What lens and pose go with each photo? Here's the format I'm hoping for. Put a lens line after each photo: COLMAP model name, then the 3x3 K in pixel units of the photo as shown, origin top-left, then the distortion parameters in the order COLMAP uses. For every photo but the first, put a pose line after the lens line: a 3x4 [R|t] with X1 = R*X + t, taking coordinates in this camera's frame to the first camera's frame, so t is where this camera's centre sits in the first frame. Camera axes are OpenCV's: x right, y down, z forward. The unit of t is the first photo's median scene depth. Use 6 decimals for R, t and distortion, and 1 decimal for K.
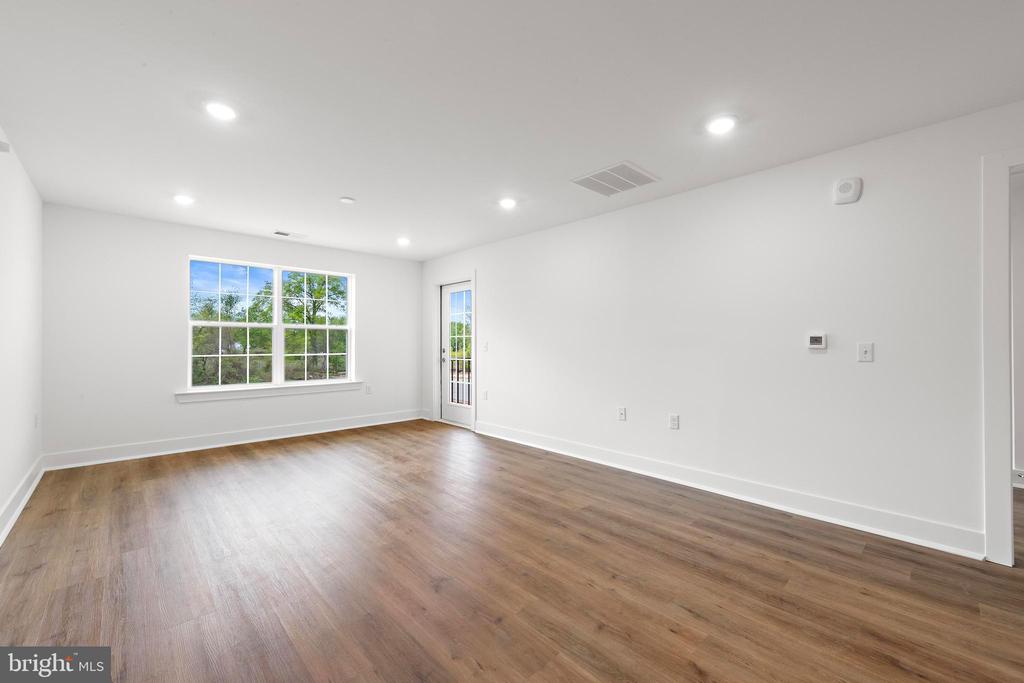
lens RADIAL K [[413.8, 0, 511.7], [0, 413.8, 340.2], [0, 0, 1]] dist [0.008337, -0.002550]
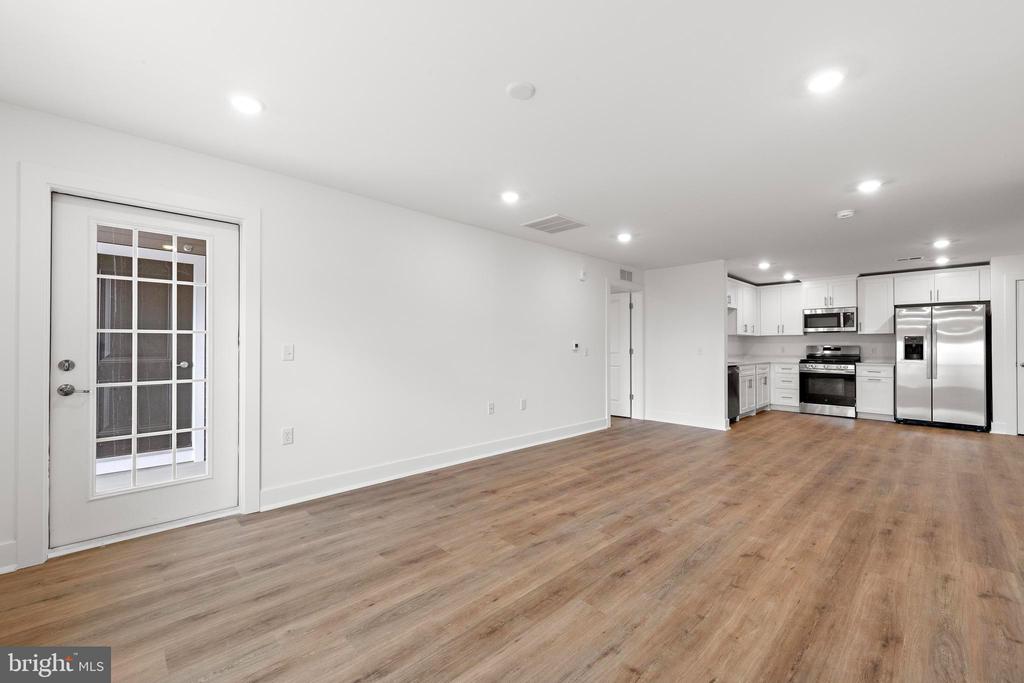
lens RADIAL K [[413.8, 0, 515.8], [0, 413.8, 341.5], [0, 0, 1]] dist [0.008337, -0.002550]
pose [[-0.014077, 0.011783, 0.999831, -0.988828], [-0.011905, 0.999858, -0.011950, 0.004862], [-0.999830, -0.012072, -0.013935, 1.052089]]
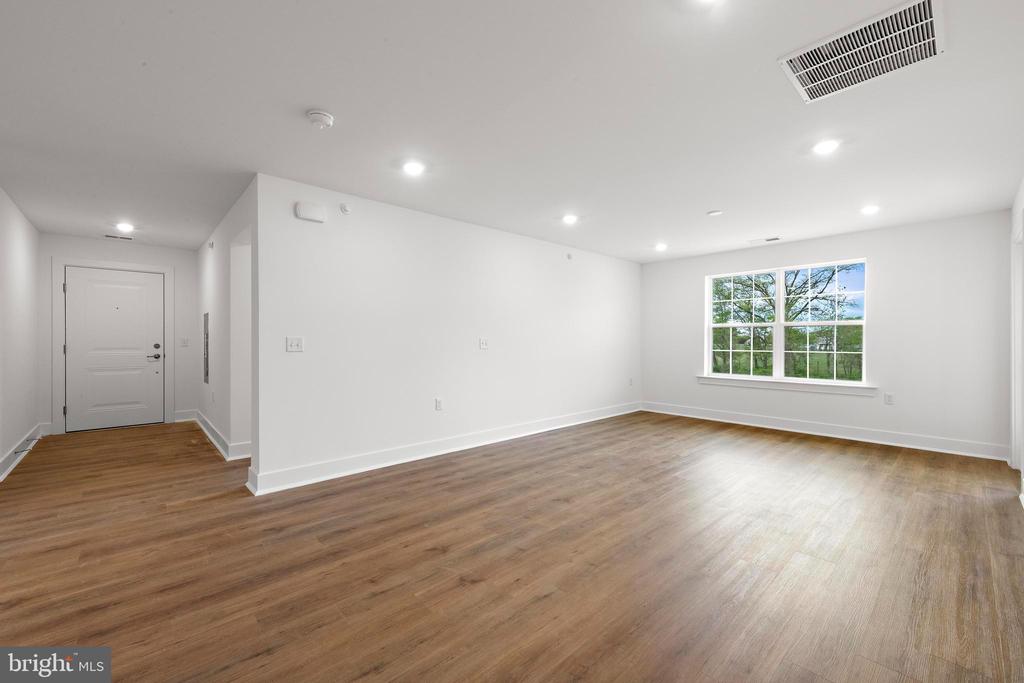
lens RADIAL K [[413.8, 0, 513.6], [0, 413.8, 341.3], [0, 0, 1]] dist [0.008337, -0.002550]
pose [[-0.012328, 0.001163, -0.999923, 0.766104], [0.008560, 0.999963, 0.001057, 0.003442], [0.999887, -0.008547, -0.012337, 0.486136]]
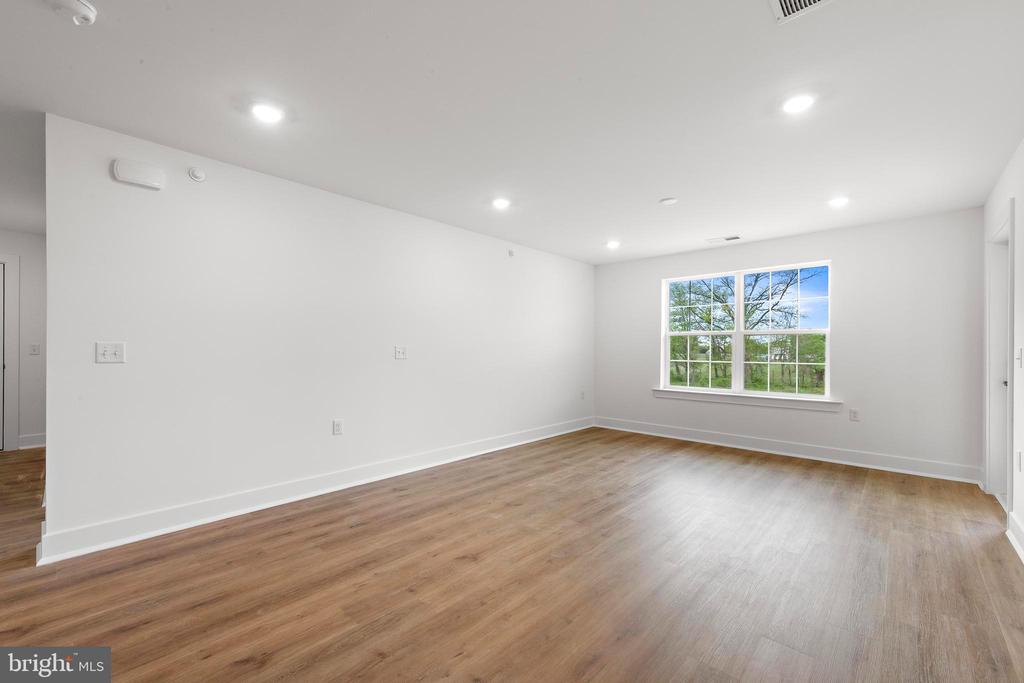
lens RADIAL K [[413.8, 0, 515.9], [0, 413.8, 350.7], [0, 0, 1]] dist [0.008337, -0.002550]
pose [[0.065820, 0.002300, -0.997829, 0.565498], [0.004413, 0.999987, 0.002596, 0.004674], [0.997822, -0.004574, 0.065809, 0.606475]]
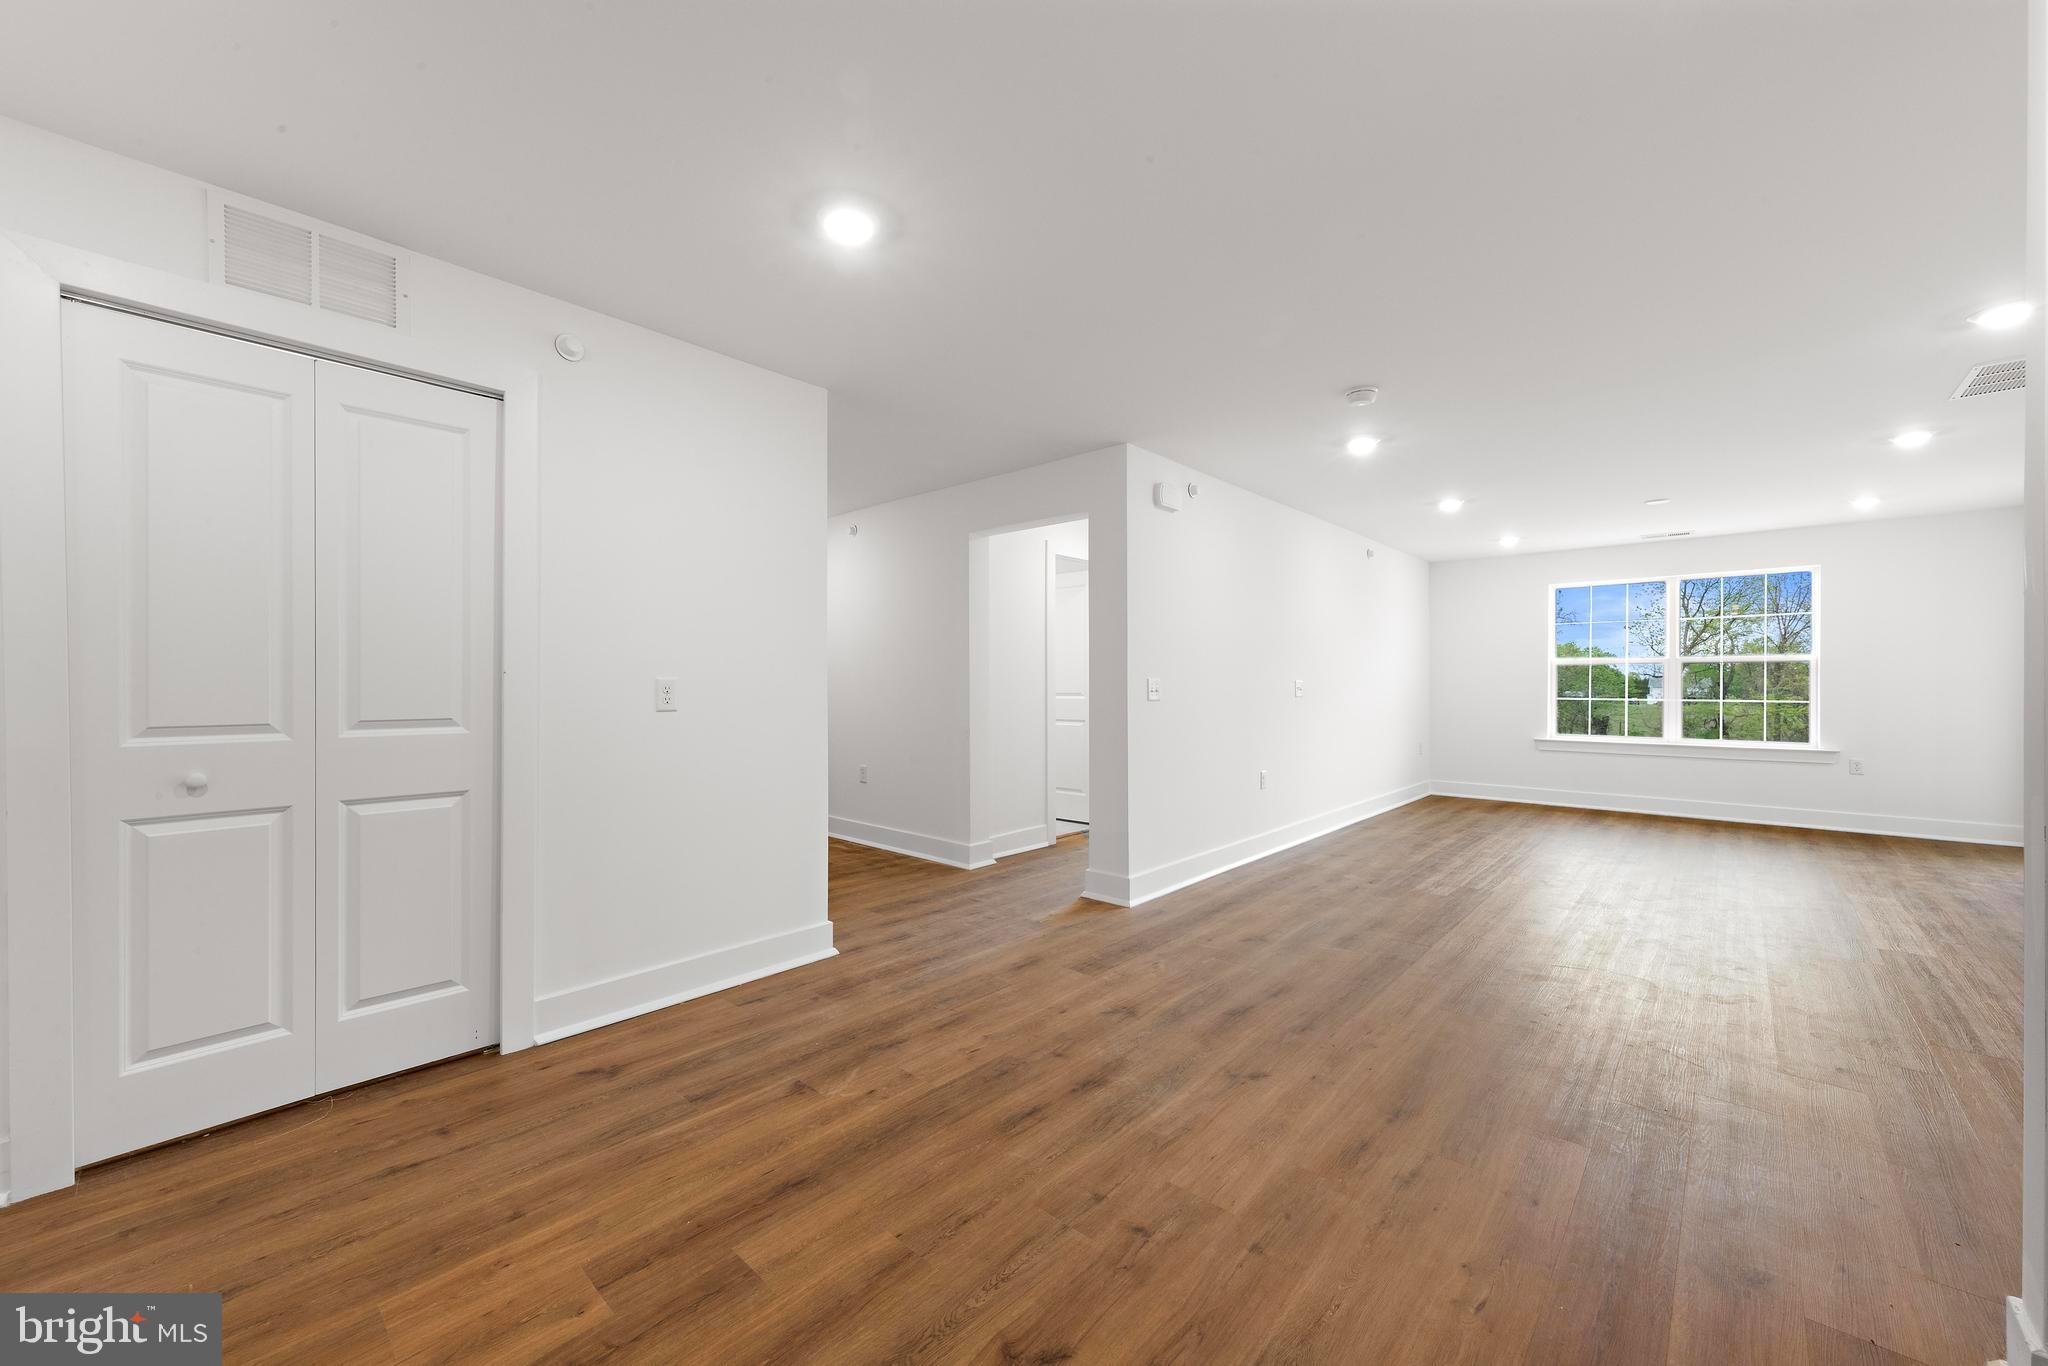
lens RADIAL K [[793.3, 0, 1020.1], [0, 793.3, 679.7], [0, 0, 1]] dist [0.007949, -0.001412]
pose [[0.081796, -0.005104, -0.996636, 1.050171], [0.008026, 0.999958, -0.004462, -0.004581], [0.996617, -0.007634, 0.081834, -0.337034]]
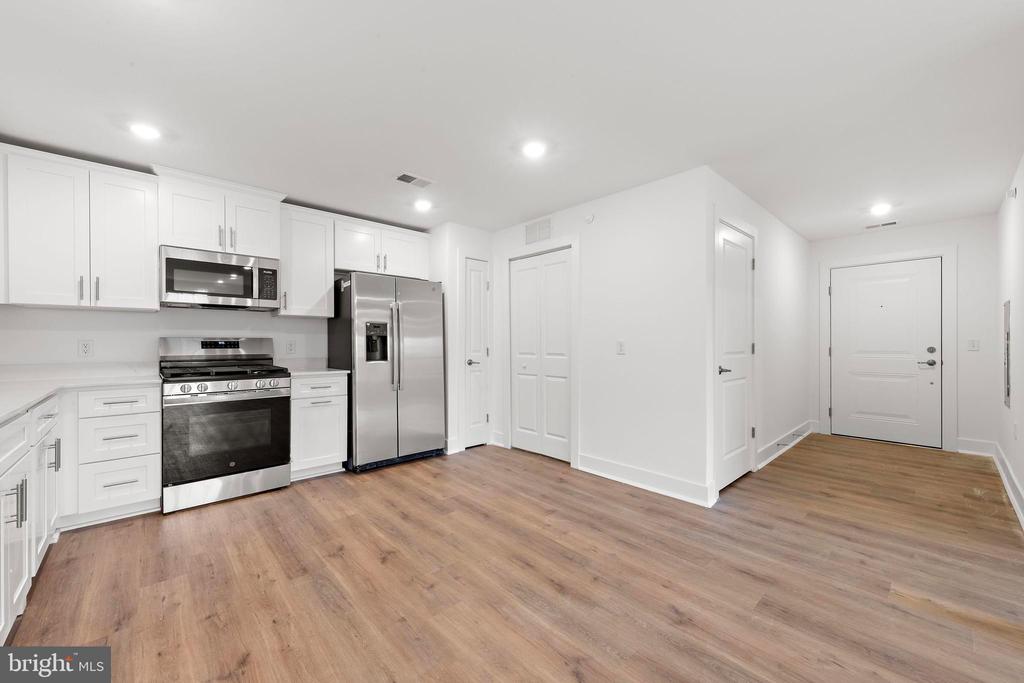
lens RADIAL K [[396.7, 0, 508.7], [0, 396.7, 344.4], [0, 0, 1]] dist [0.007949, -0.001412]
pose [[-0.999865, -0.000521, 0.016406, 0.446074], [-0.000595, 0.999990, -0.004516, 0.001572], [-0.016403, -0.004525, -0.999855, 0.326587]]
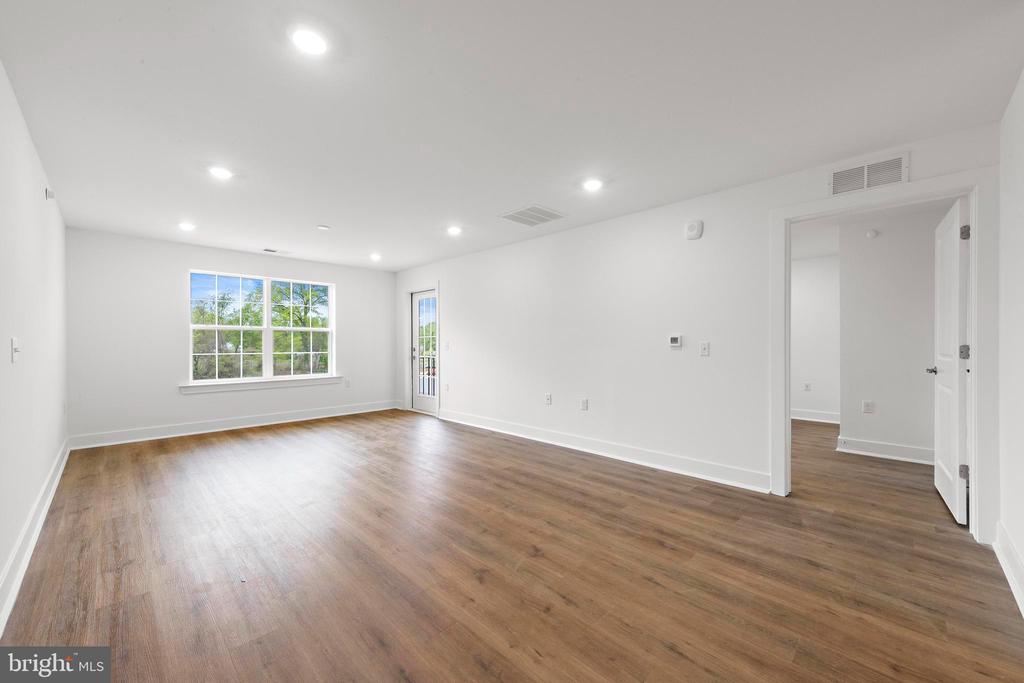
lens RADIAL K [[396.7, 0, 512.6], [0, 396.7, 343.6], [0, 0, 1]] dist [0.007949, -0.001412]
pose [[0.999388, -0.002885, 0.034847, 0.130712], [0.002521, 0.999942, 0.010477, -0.003034], [-0.034876, -0.010383, 0.999338, -0.215104]]
